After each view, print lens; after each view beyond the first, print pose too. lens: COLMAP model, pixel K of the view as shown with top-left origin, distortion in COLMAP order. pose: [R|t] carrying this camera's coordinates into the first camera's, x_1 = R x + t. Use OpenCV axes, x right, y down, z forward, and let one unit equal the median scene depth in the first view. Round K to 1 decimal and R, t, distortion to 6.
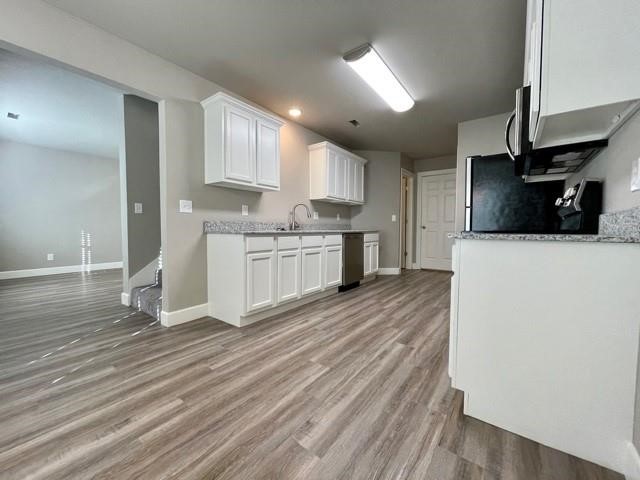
lens RADIAL K [[257.2, 0, 320.0], [0, 257.2, 240.0], [0, 0, 1]] dist [-0.000937, 0.000029]
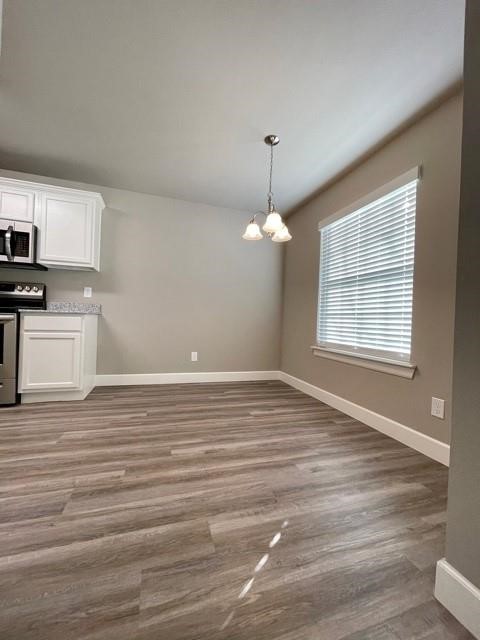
lens RADIAL K [[257.2, 0, 238.4], [0, 257.2, 320.4], [0, 0, 1]] dist [-0.000937, 0.000029]
pose [[-0.818999, -0.038917, 0.572474, -1.019440], [-0.017521, 0.998928, 0.042841, -0.041134], [-0.573528, 0.025056, -0.818803, 1.245530]]
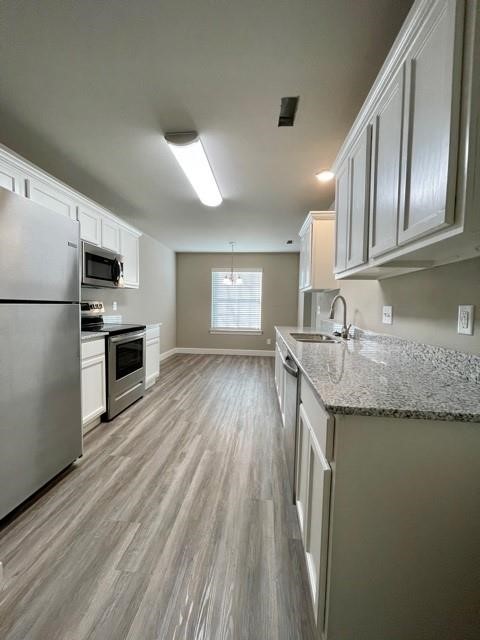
lens RADIAL K [[257.2, 0, 238.4], [0, 257.2, 320.4], [0, 0, 1]] dist [-0.000937, 0.000029]
pose [[-0.848837, 0.007818, -0.528597, 0.839696], [-0.046225, 0.994963, 0.088944, -0.231653], [0.526630, 0.099933, -0.844200, 2.530290]]
